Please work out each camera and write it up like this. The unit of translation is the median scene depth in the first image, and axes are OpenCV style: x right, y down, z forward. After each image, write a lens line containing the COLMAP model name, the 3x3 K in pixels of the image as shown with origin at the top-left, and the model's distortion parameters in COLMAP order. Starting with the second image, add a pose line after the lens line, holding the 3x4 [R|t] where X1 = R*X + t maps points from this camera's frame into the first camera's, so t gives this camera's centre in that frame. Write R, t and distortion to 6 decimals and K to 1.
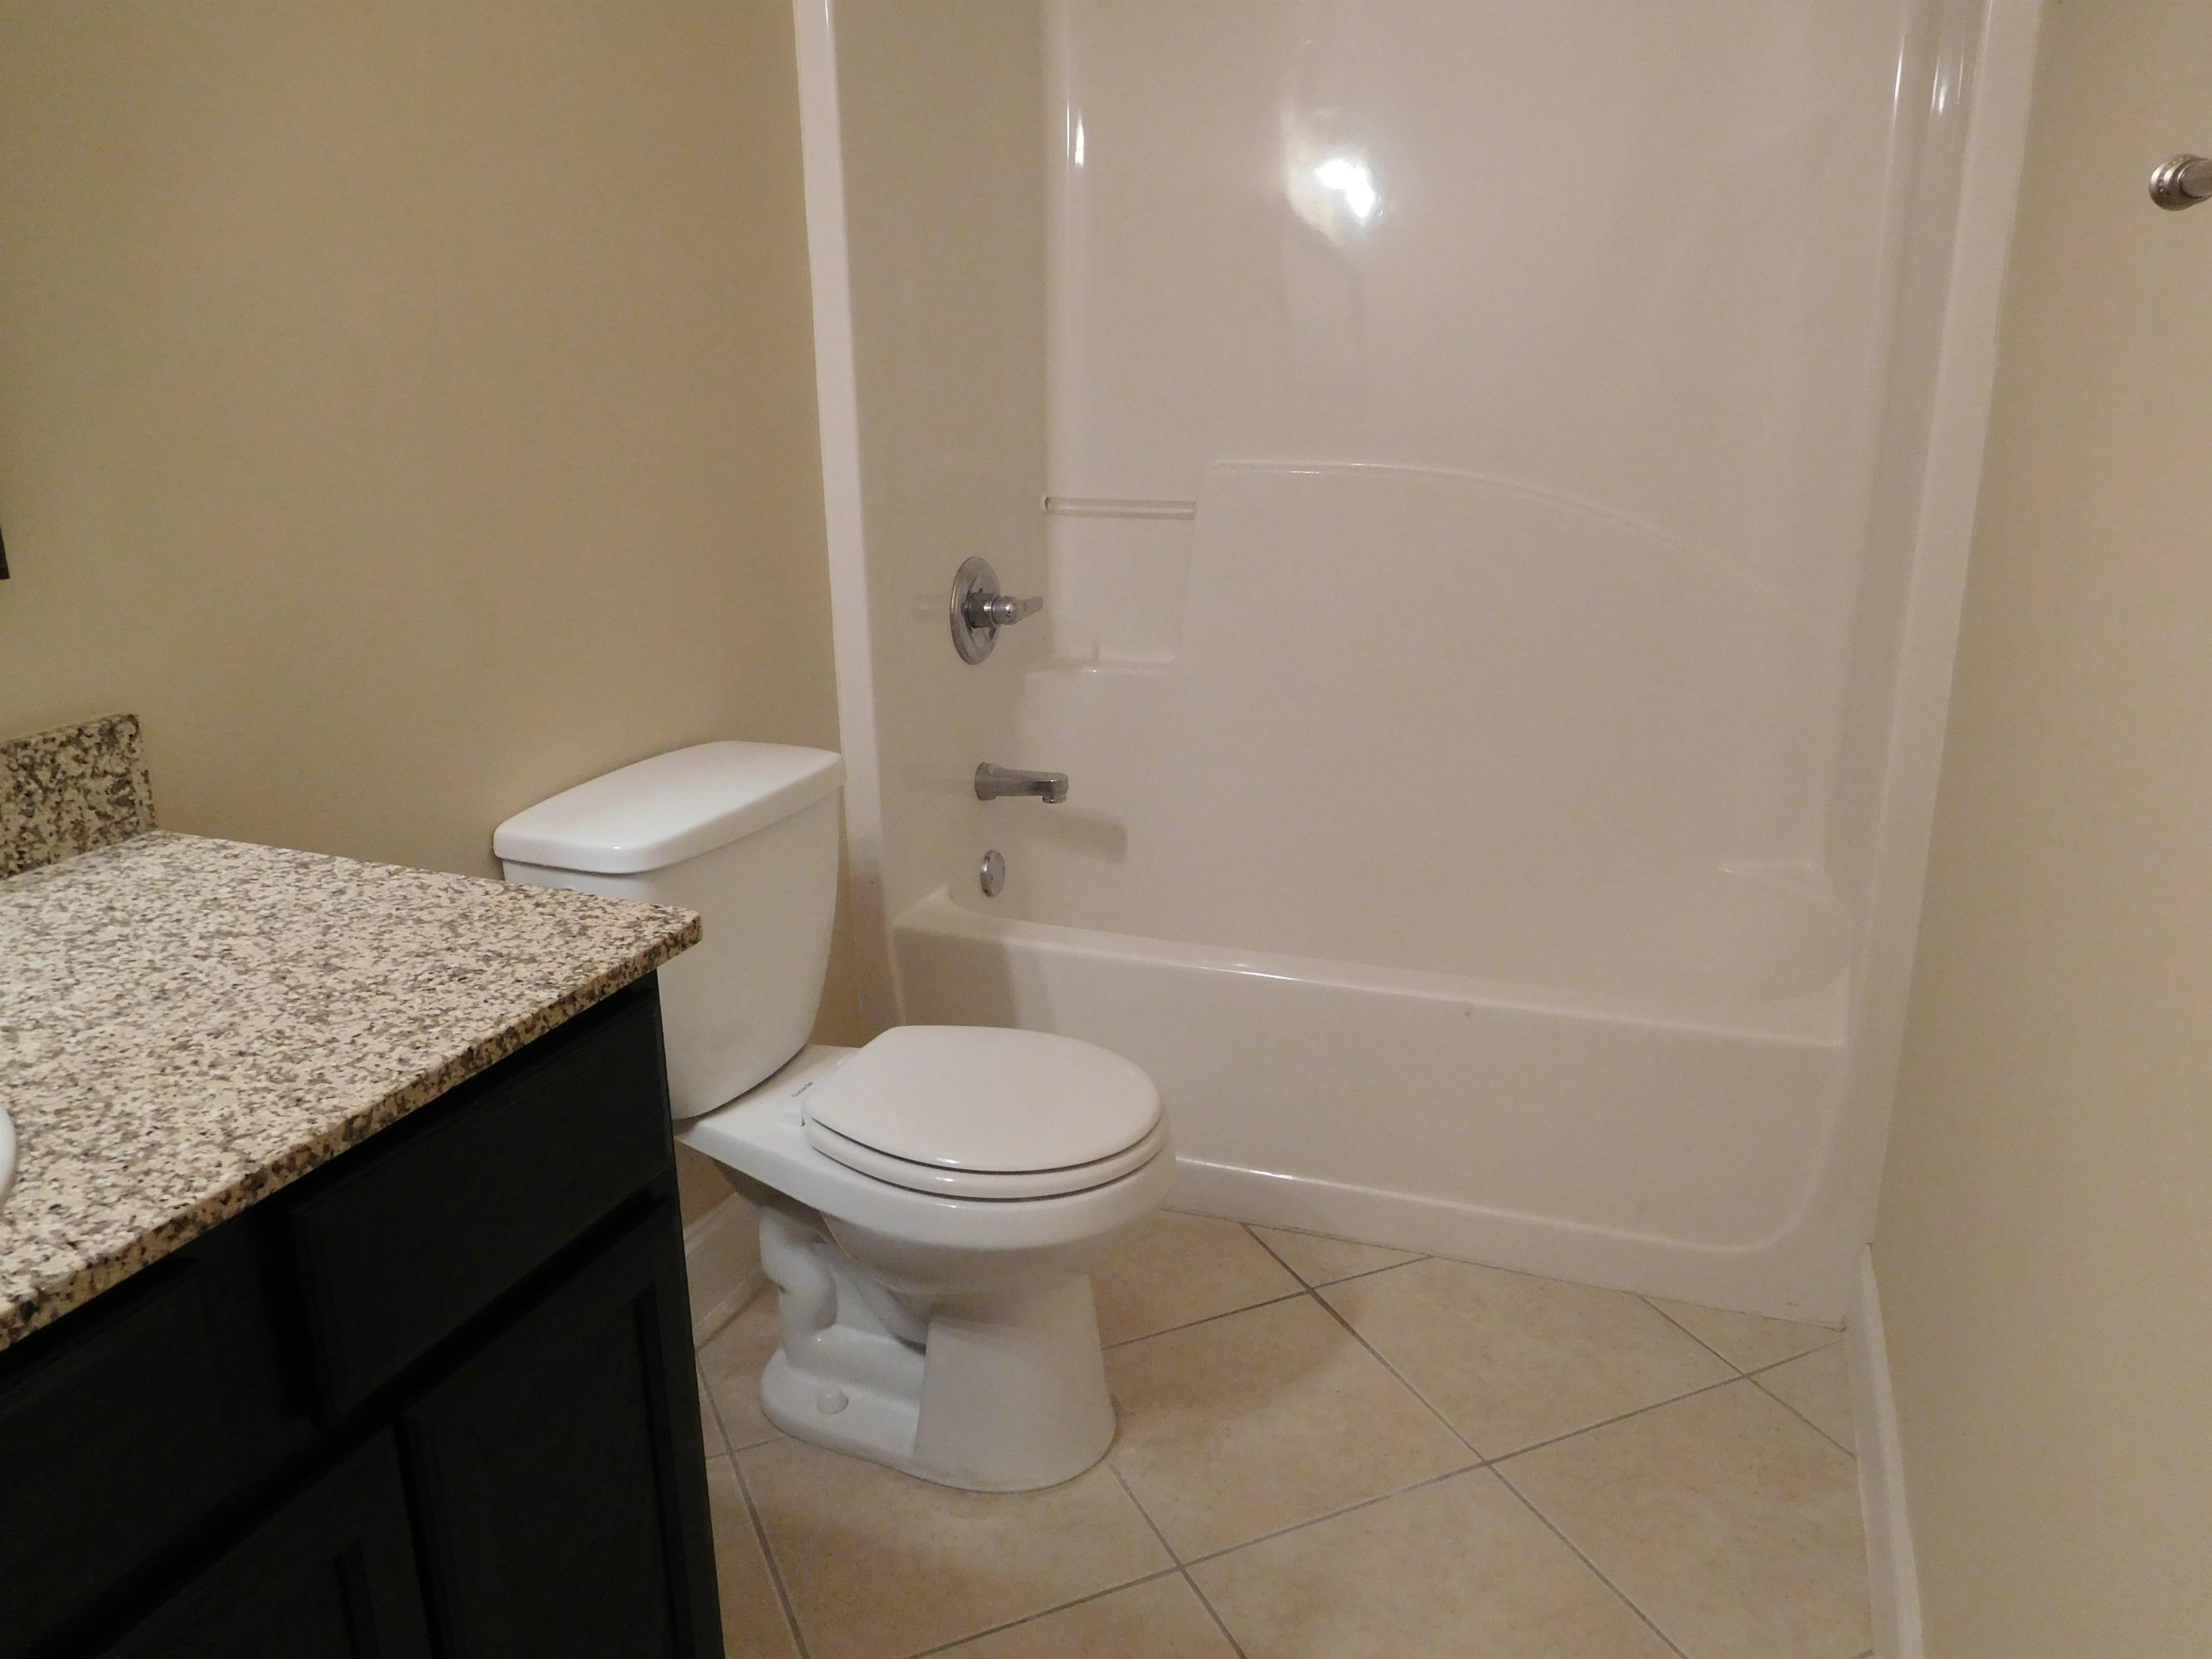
lens RADIAL K [[1660.7, 0, 1106.6], [0, 1660.7, 830.5], [0, 0, 1]] dist [-0.014893, 0.005117]
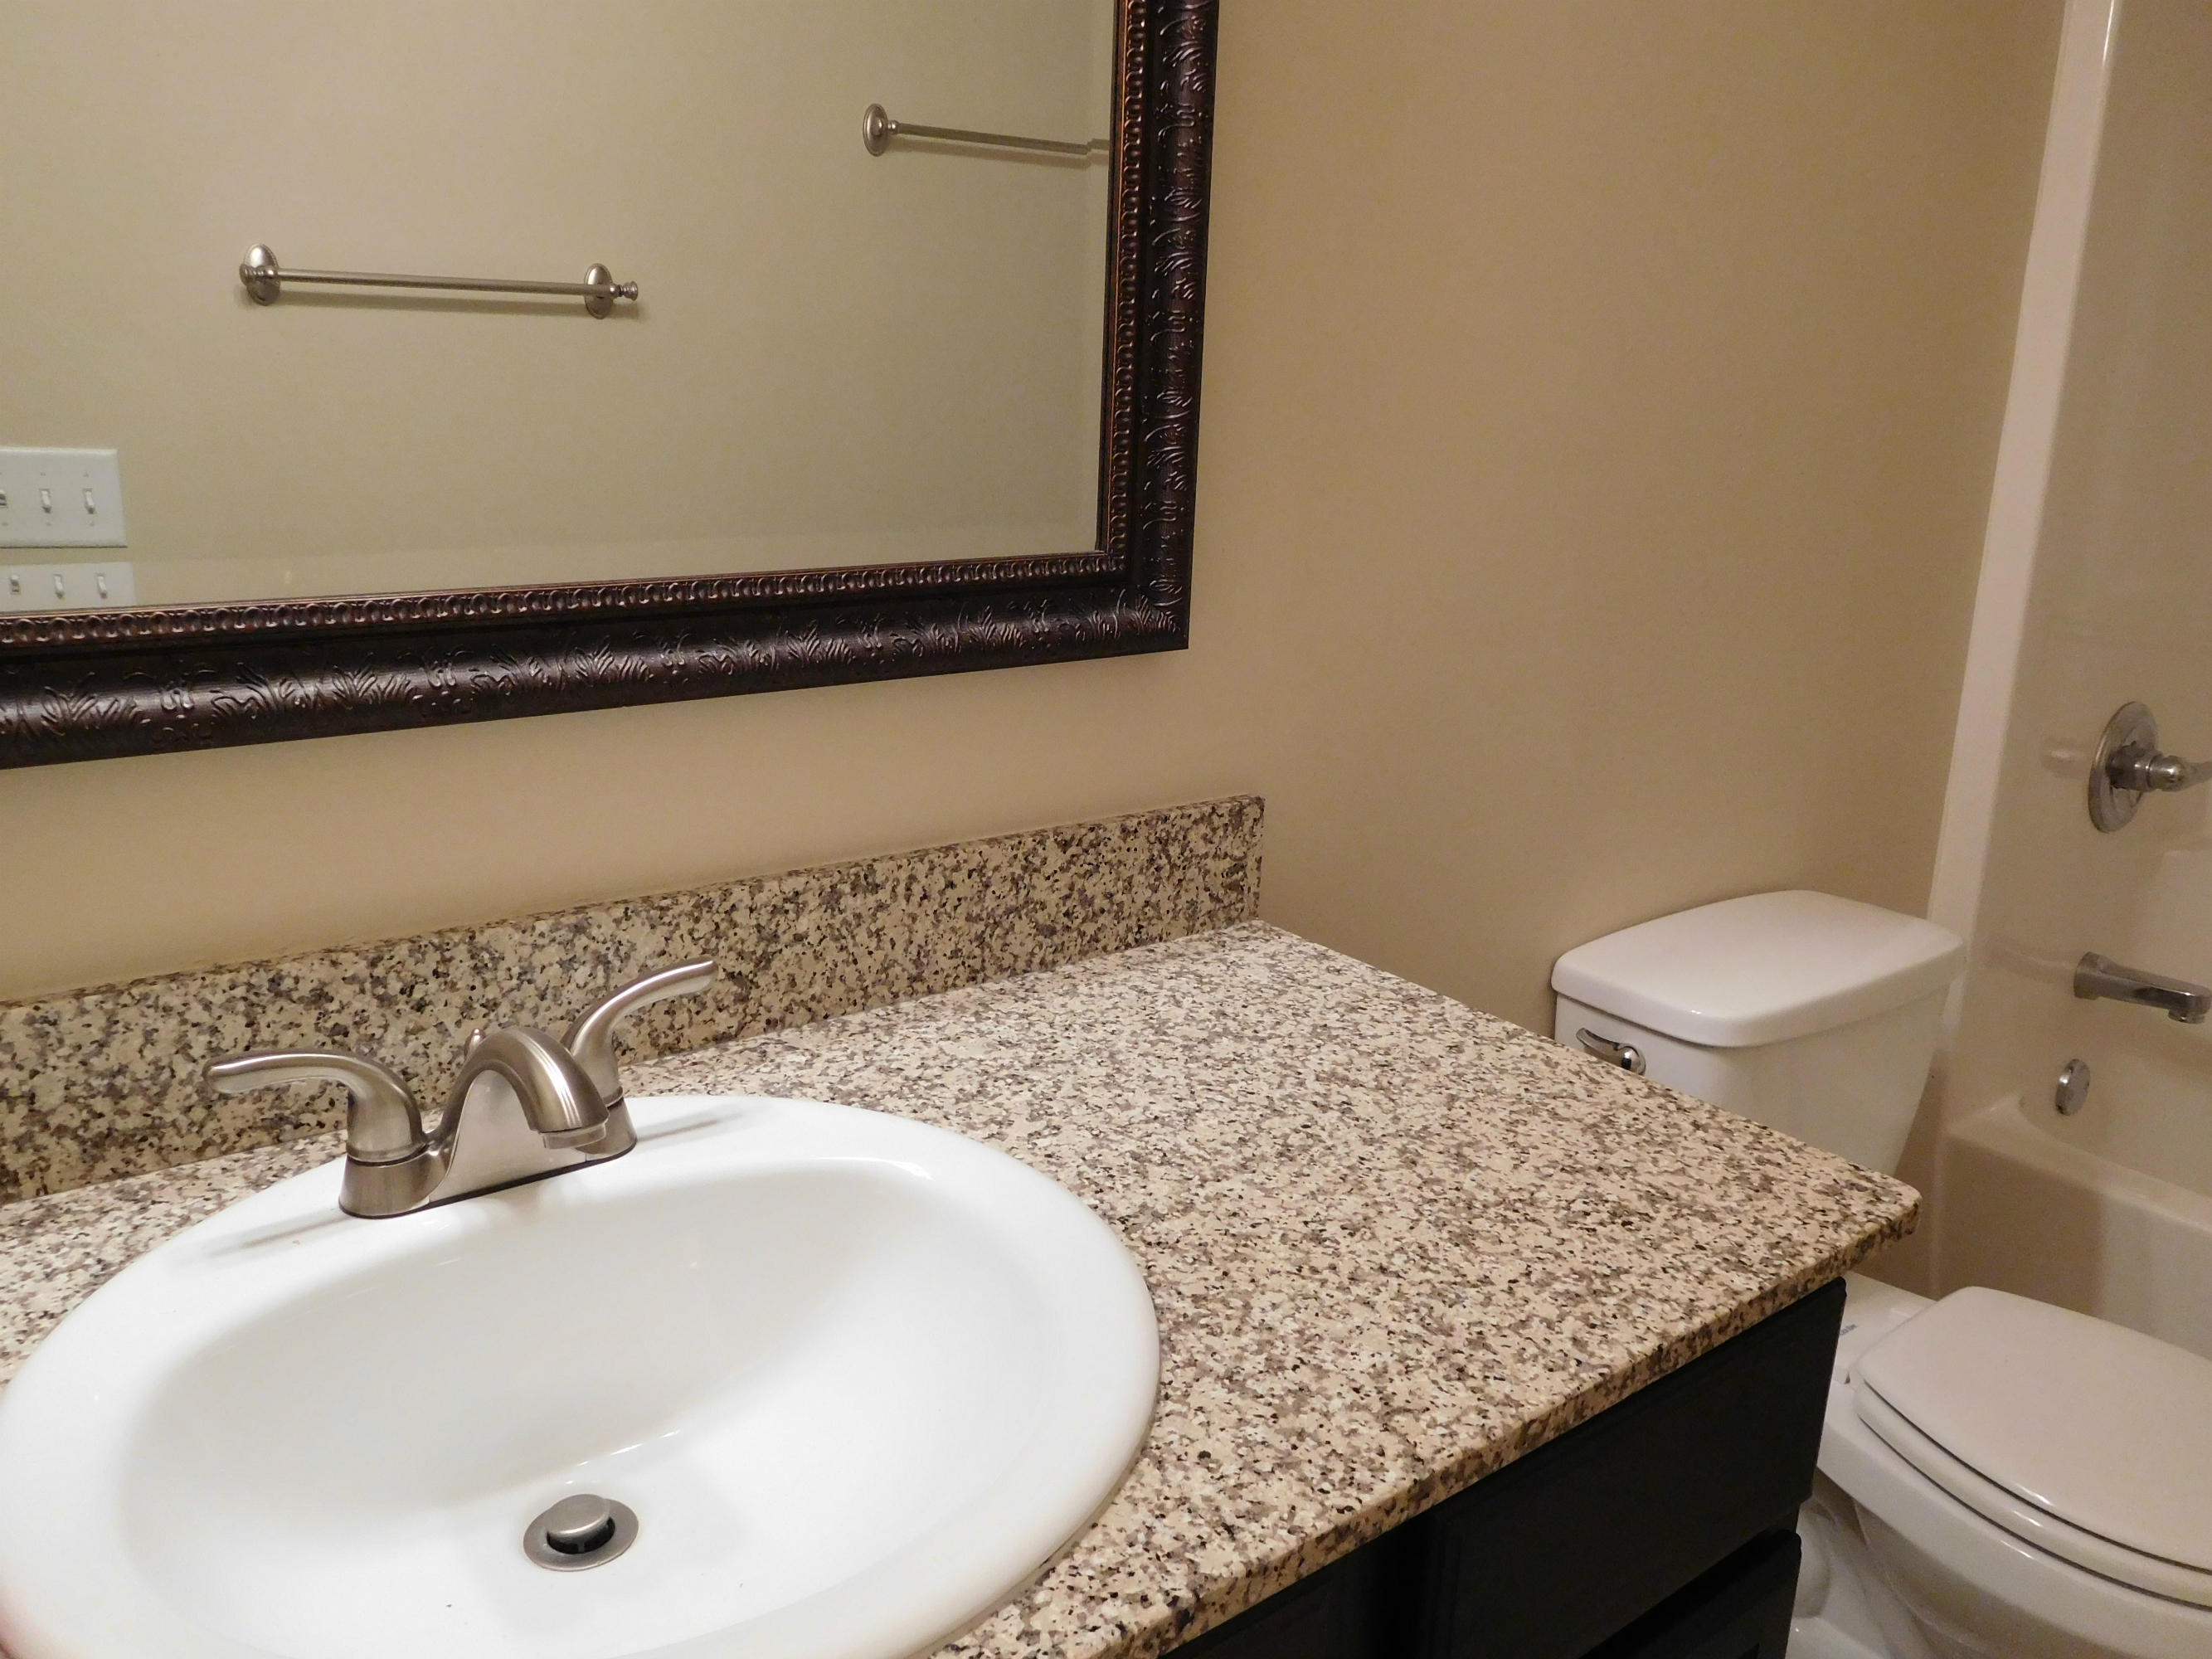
lens RADIAL K [[1660.7, 0, 1108.3], [0, 1660.7, 827.5], [0, 0, 1]] dist [-0.014893, 0.005117]
pose [[0.851754, 0.165066, -0.497260, -0.230409], [-0.182681, 0.983081, 0.013422, -0.060724], [0.491063, 0.079408, 0.867497, 0.168087]]
